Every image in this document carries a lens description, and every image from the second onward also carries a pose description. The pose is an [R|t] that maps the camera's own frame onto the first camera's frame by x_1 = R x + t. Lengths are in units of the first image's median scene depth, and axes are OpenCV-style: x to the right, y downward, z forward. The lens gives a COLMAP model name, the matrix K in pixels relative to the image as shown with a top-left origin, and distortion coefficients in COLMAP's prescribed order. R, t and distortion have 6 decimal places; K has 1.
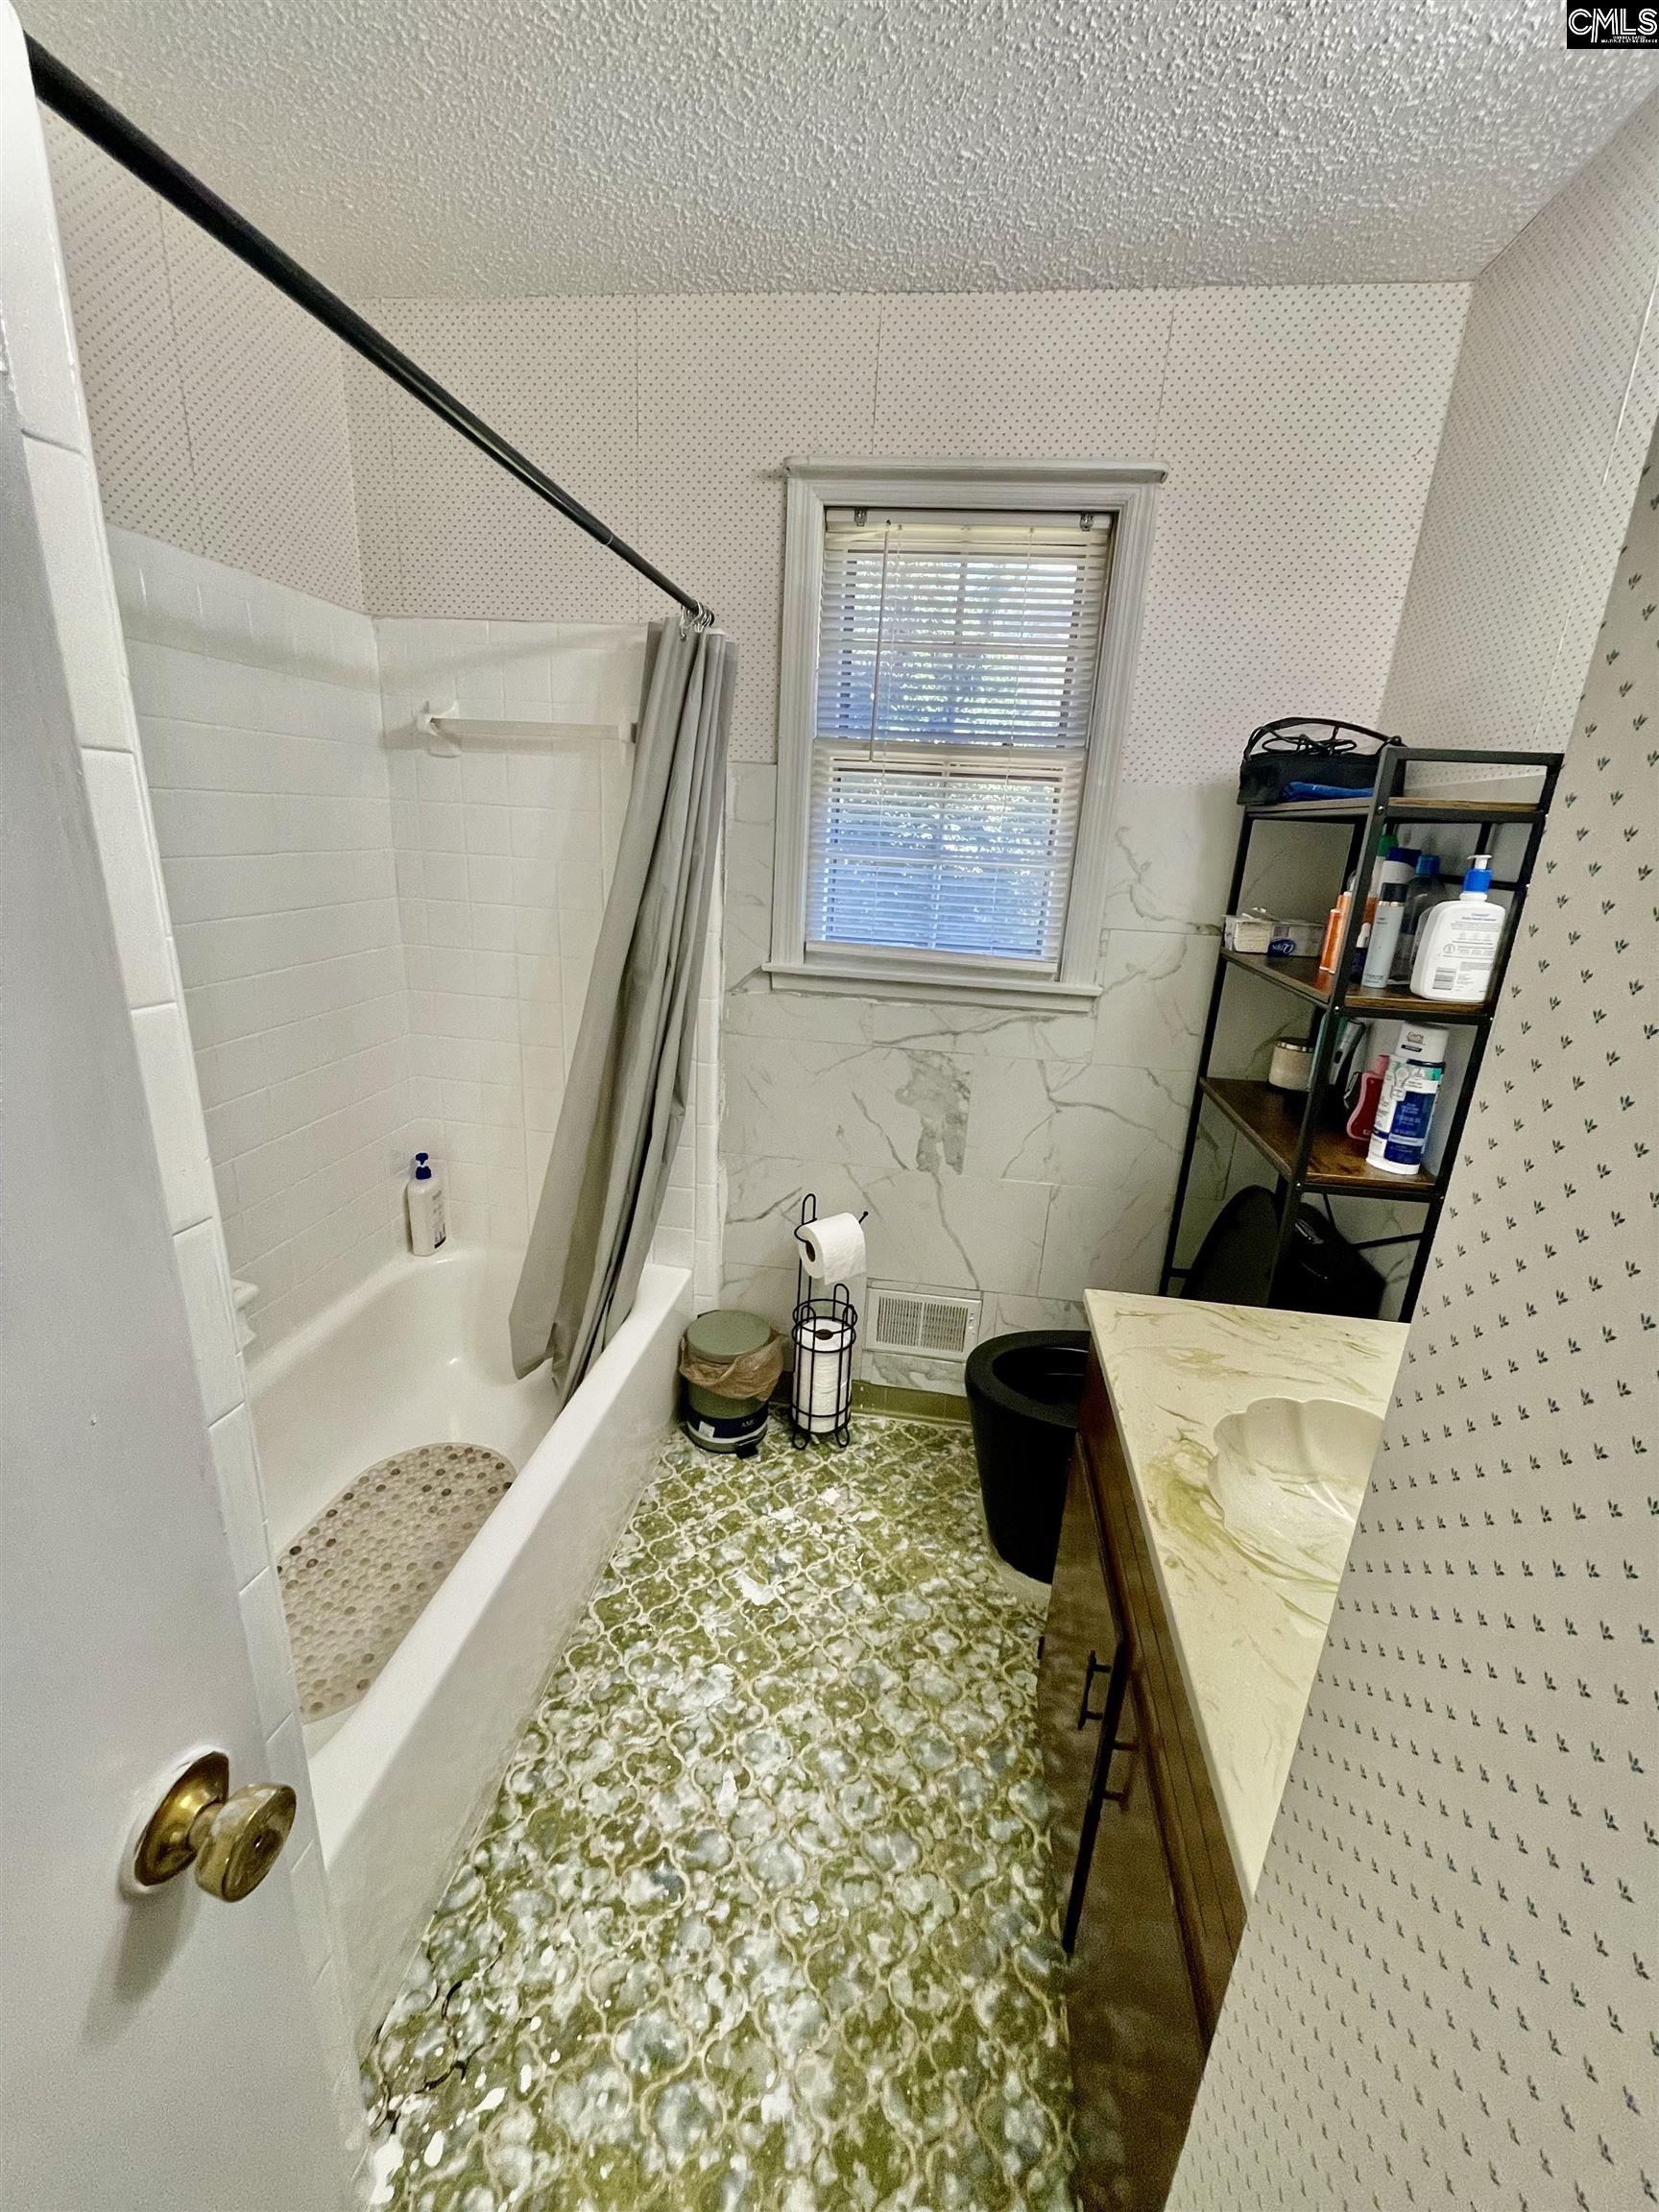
lens RADIAL K [[894.6, 0, 830.4], [0, 894.6, 1103.1], [0, 0, 1]] dist [-0.002568, 0.000338]
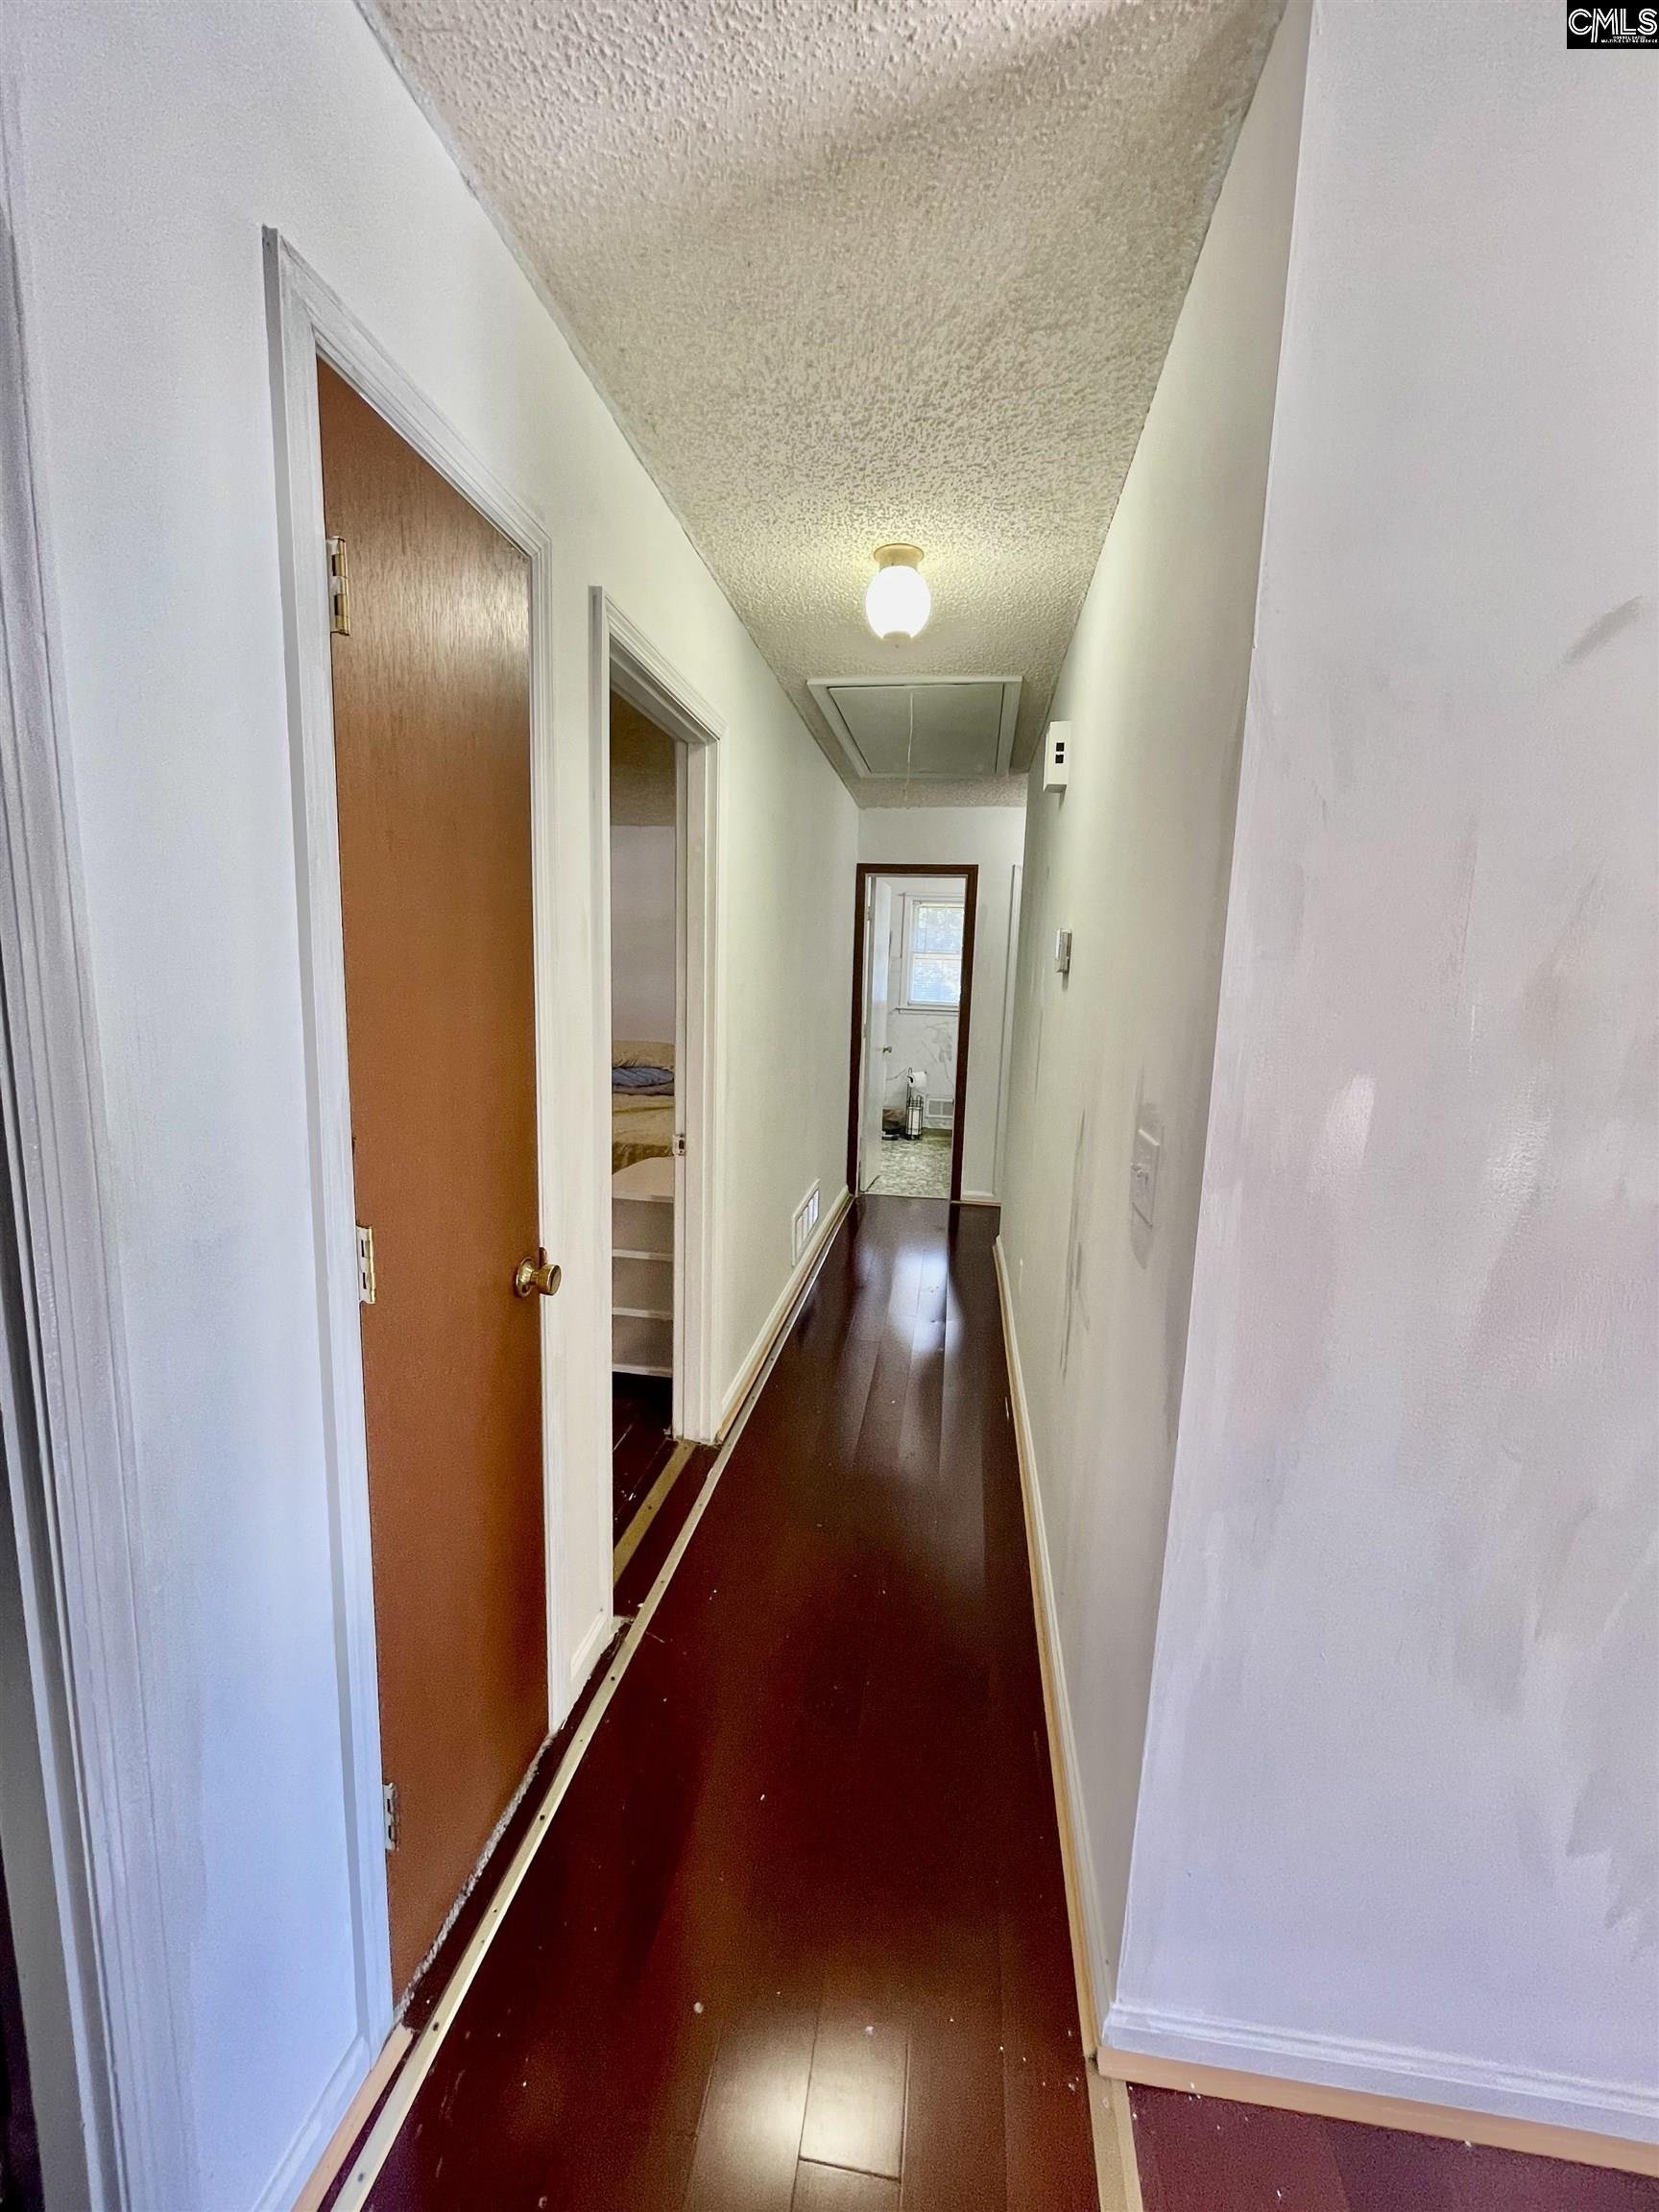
lens RADIAL K [[894.6, 0, 834.0], [0, 894.6, 1105.0], [0, 0, 1]] dist [-0.002568, 0.000338]
pose [[0.999728, -0.020862, -0.010474, -0.285074], [0.018988, 0.987731, -0.155004, 0.779018], [0.013579, 0.154763, 0.987858, -2.477810]]
